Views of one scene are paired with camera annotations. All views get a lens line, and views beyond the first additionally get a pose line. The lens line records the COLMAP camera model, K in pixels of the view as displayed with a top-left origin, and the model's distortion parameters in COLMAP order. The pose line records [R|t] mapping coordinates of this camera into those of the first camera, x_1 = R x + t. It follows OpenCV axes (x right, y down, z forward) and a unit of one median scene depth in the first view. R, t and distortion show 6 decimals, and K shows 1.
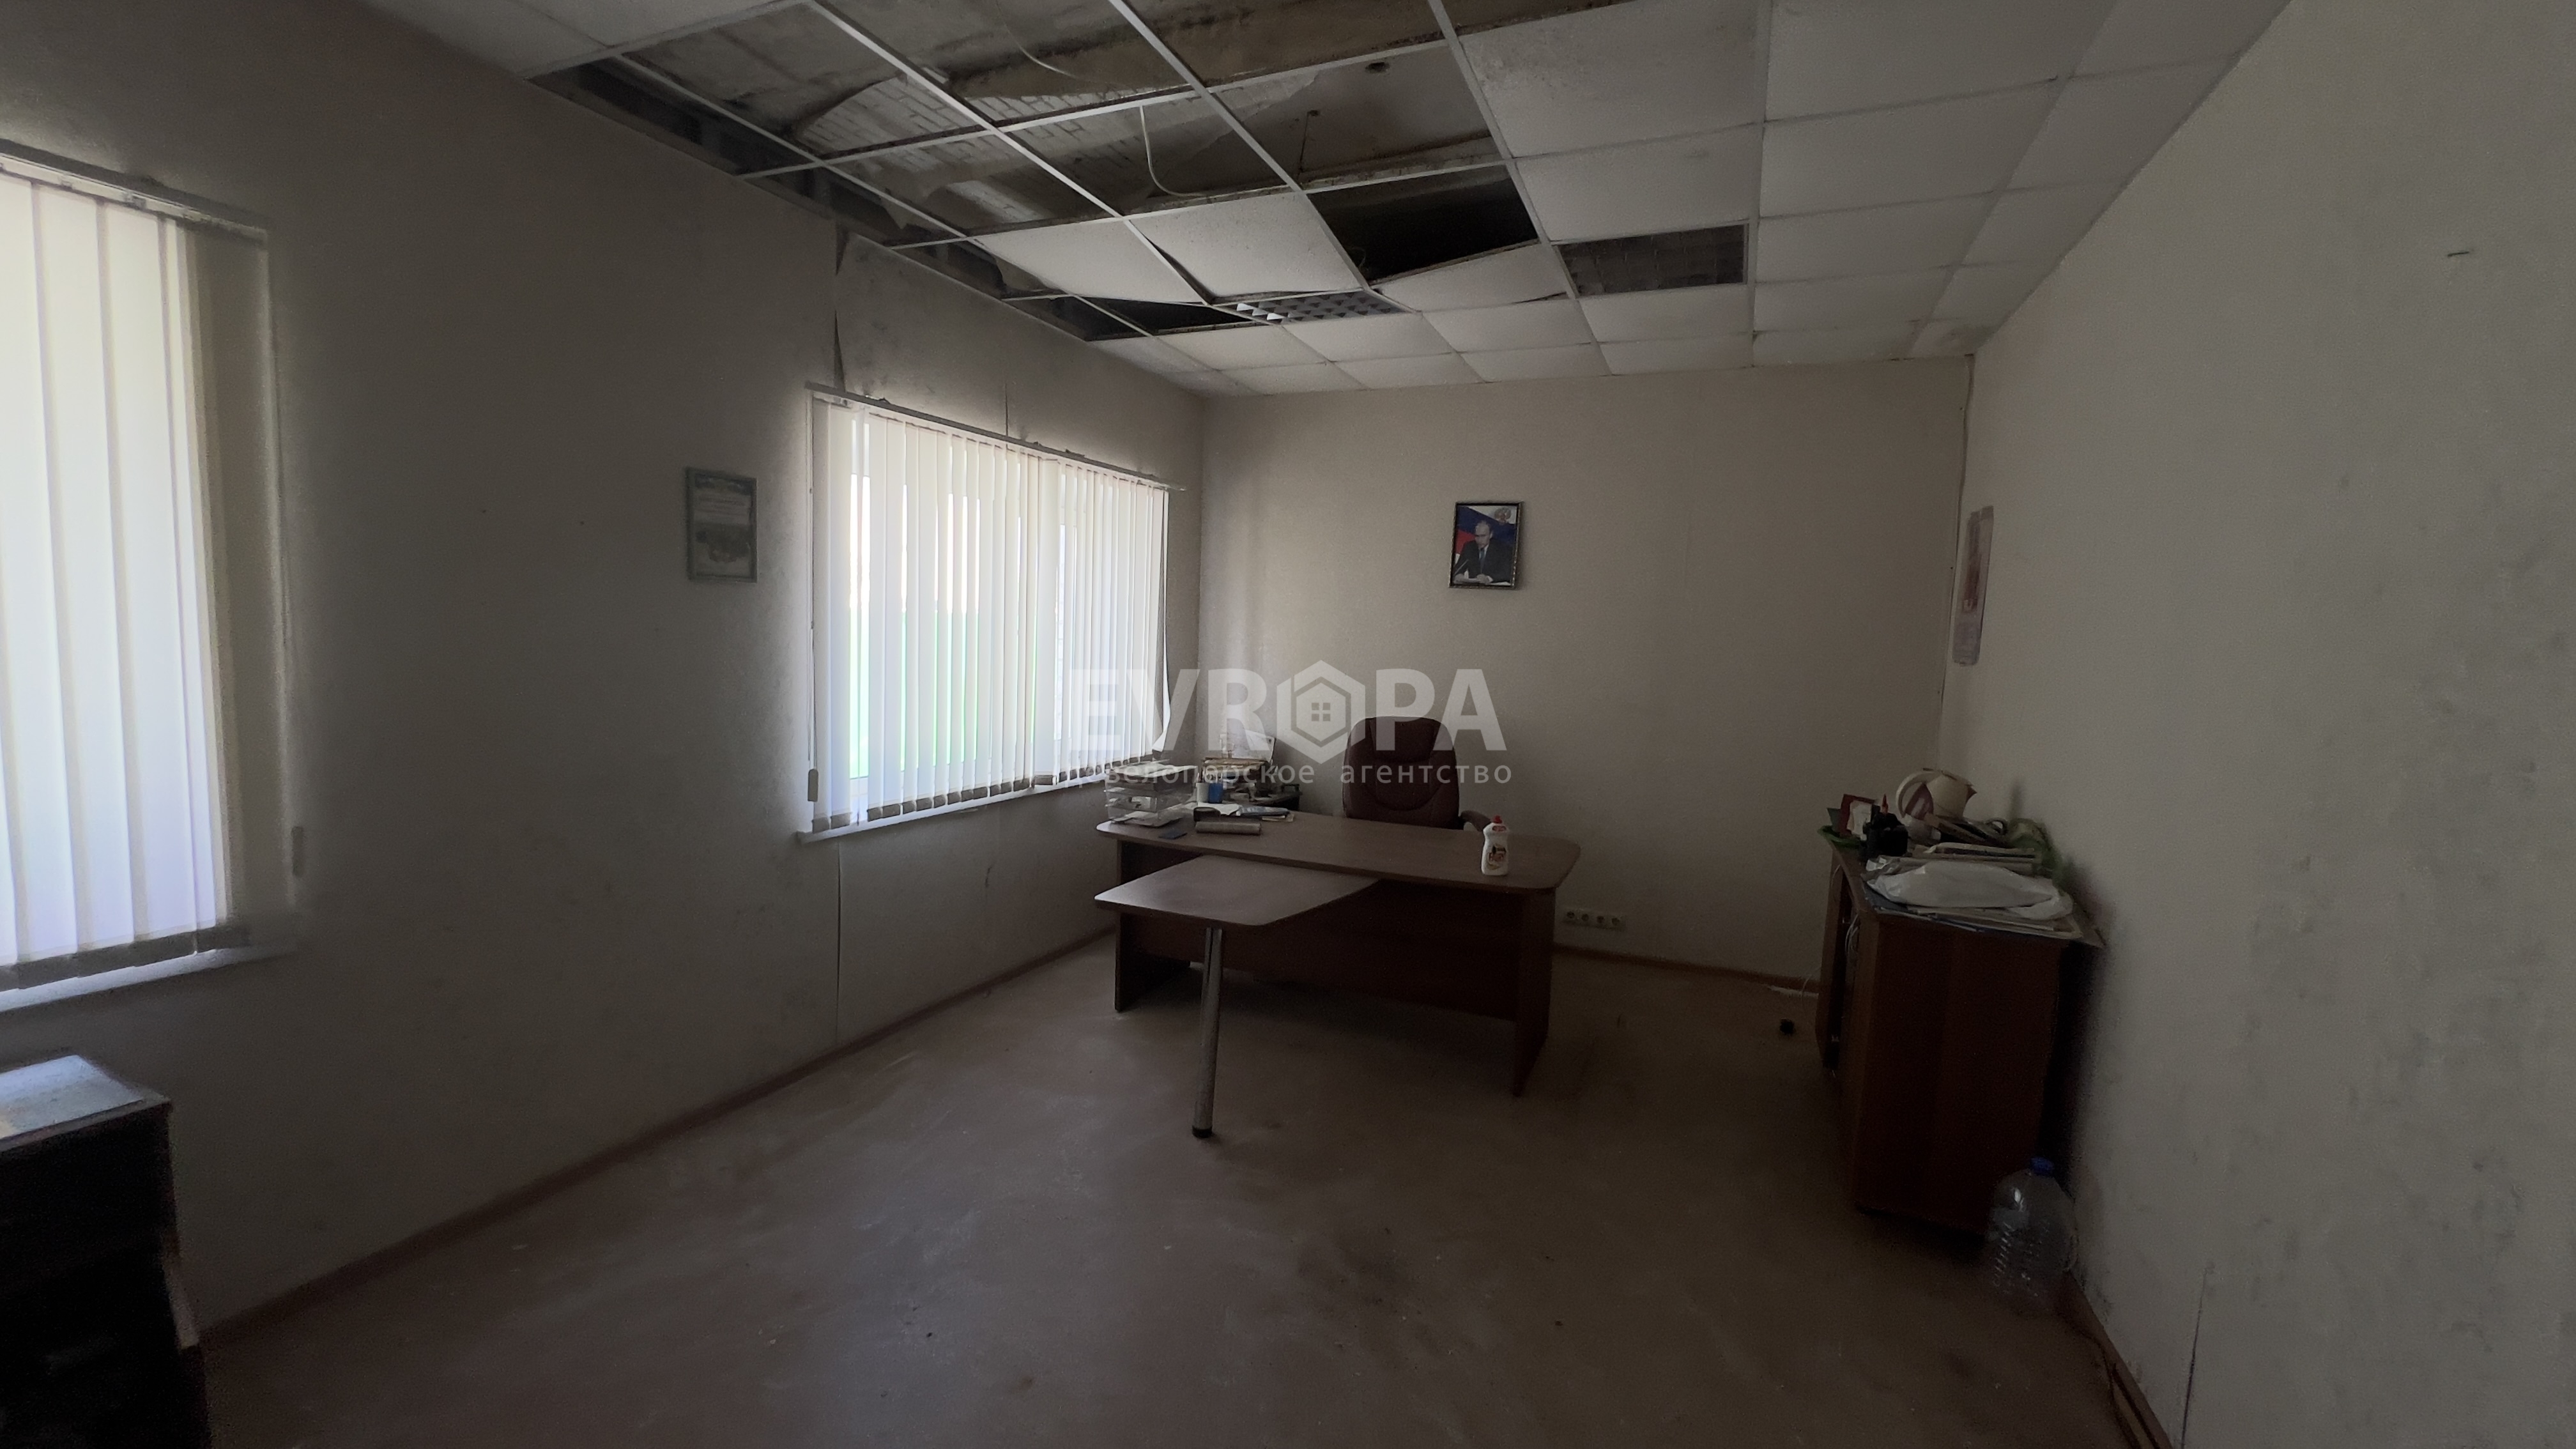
lens RADIAL K [[1039.0, 0, 1281.5], [0, 1039.0, 721.0], [0, 0, 1]] dist [0.002350, 0.000302]
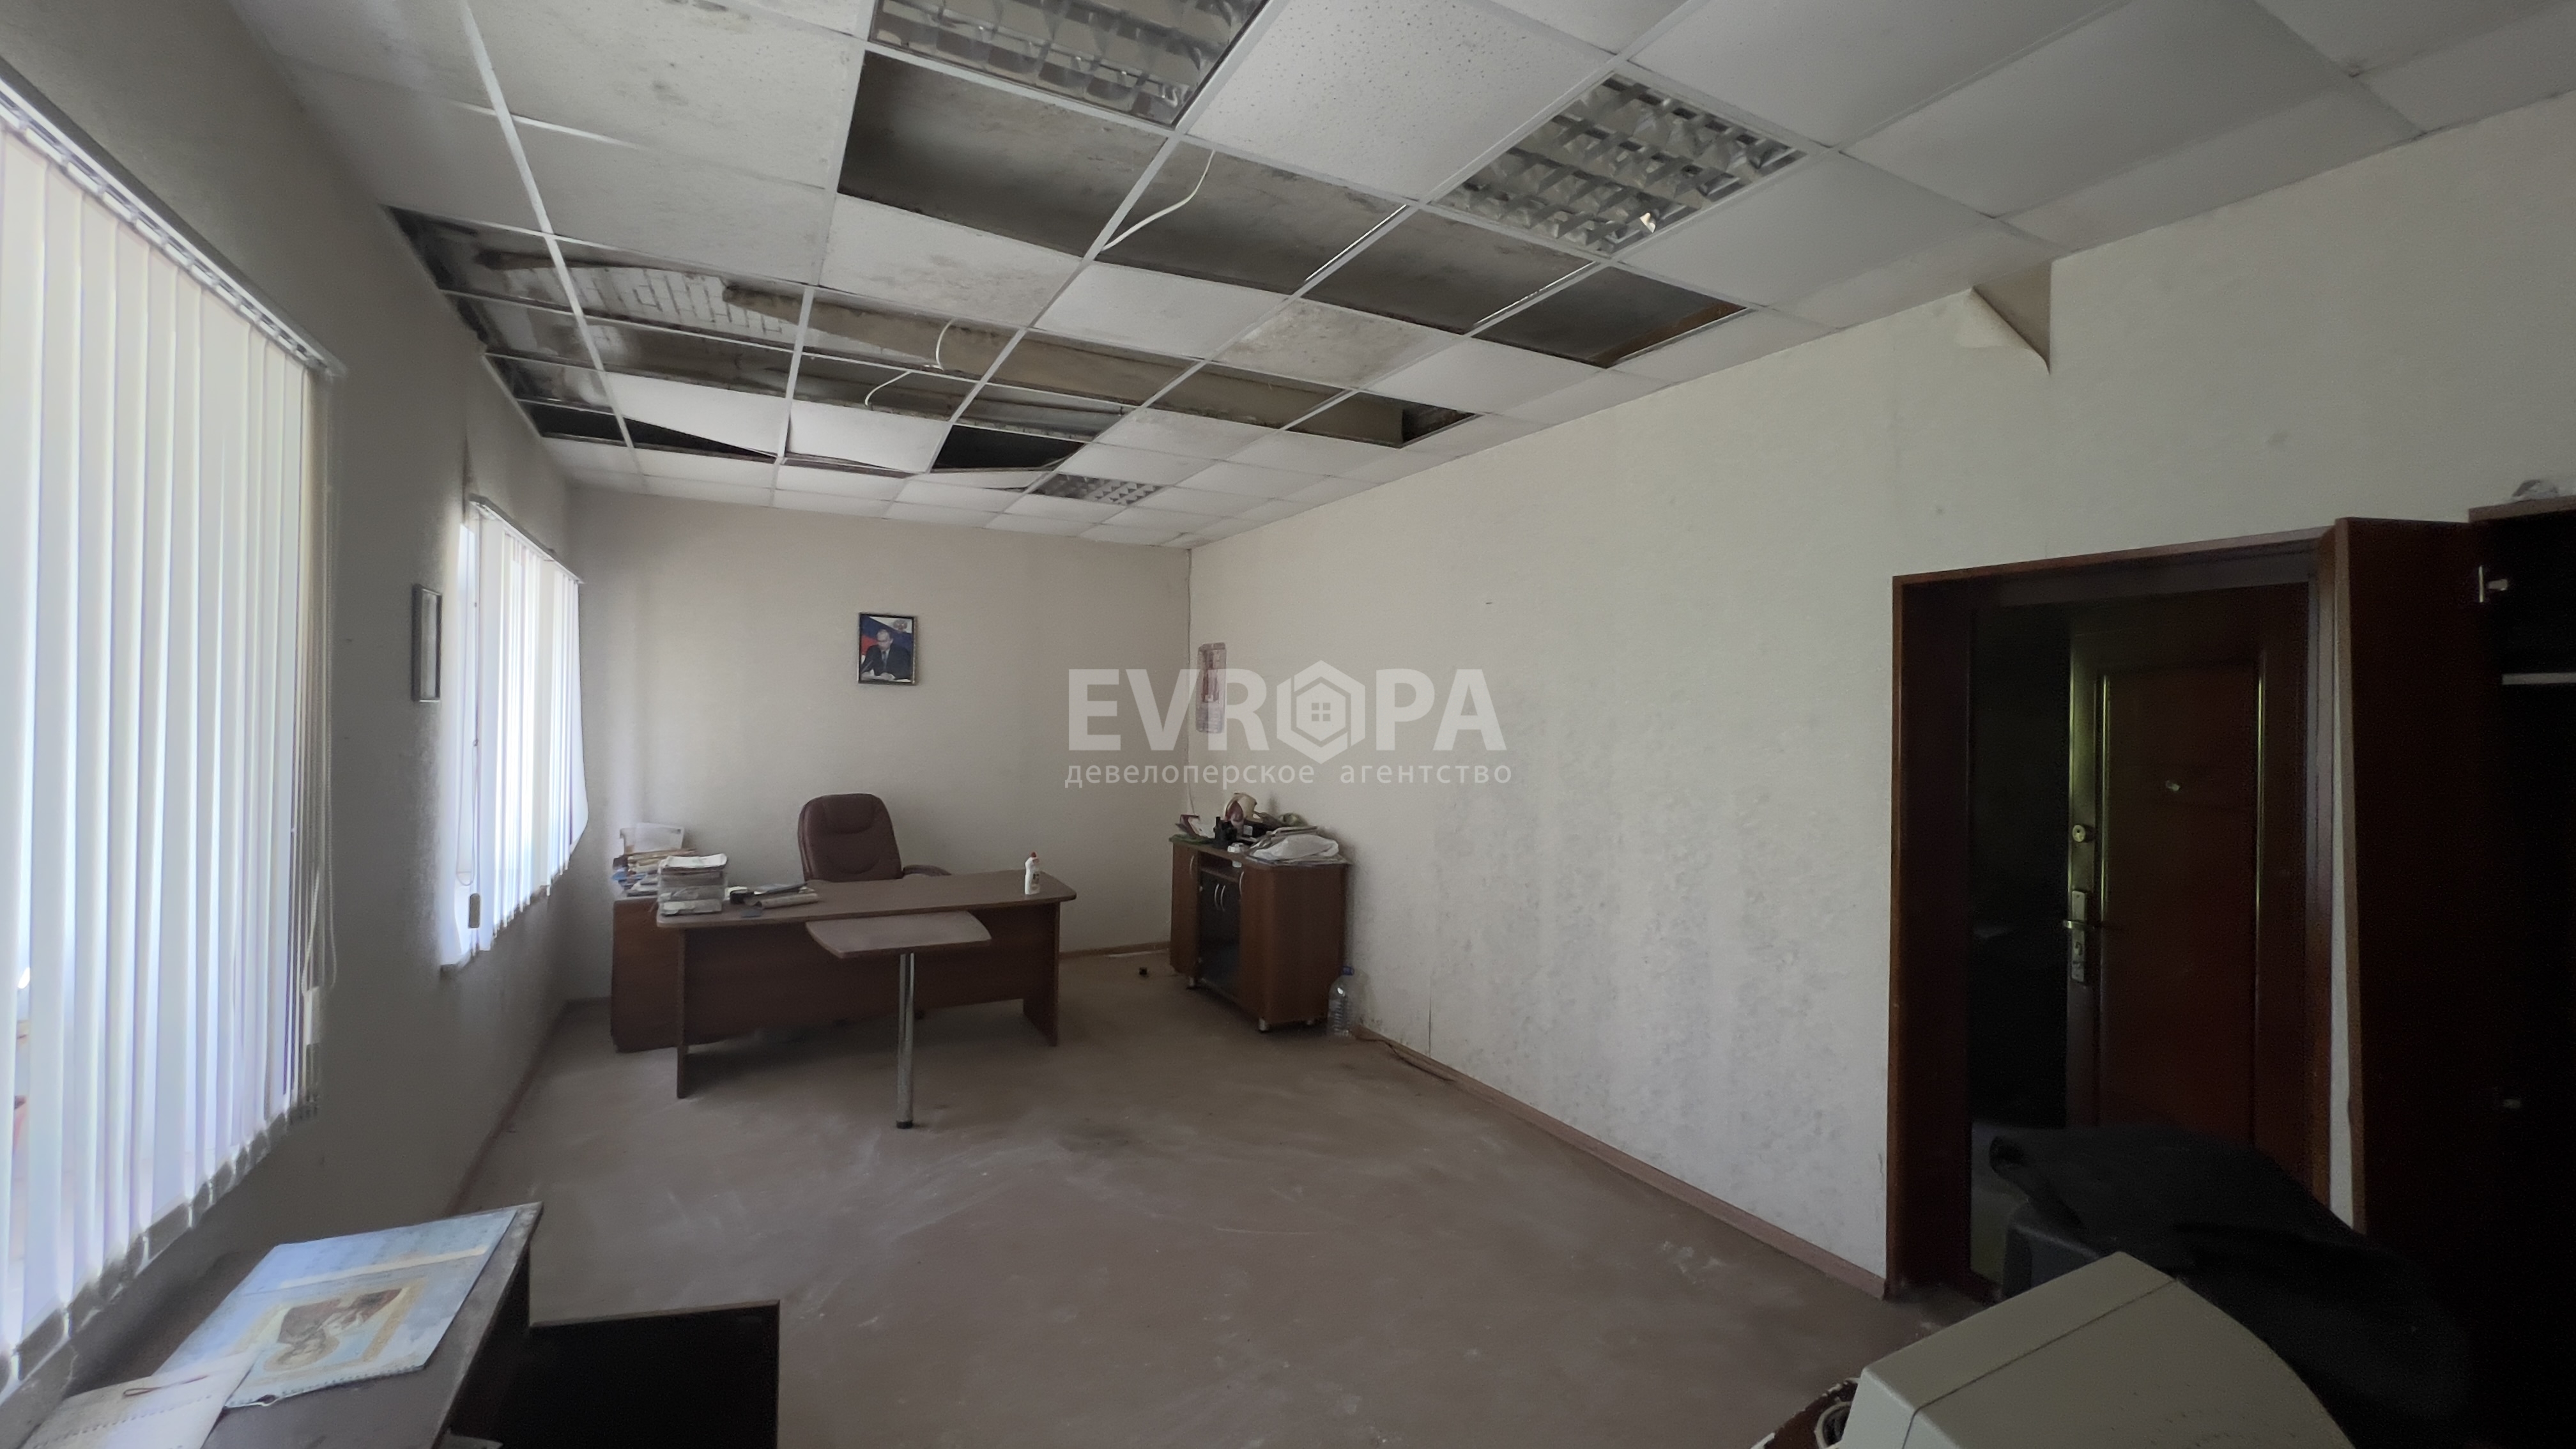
lens RADIAL K [[1039.0, 0, 1279.8], [0, 1039.0, 720.6], [0, 0, 1]] dist [0.002350, 0.000302]
pose [[0.618343, -0.030691, 0.785308, -0.673292], [0.078553, 0.996647, -0.022901, -0.028638], [-0.781972, 0.075848, 0.618681, -0.160460]]
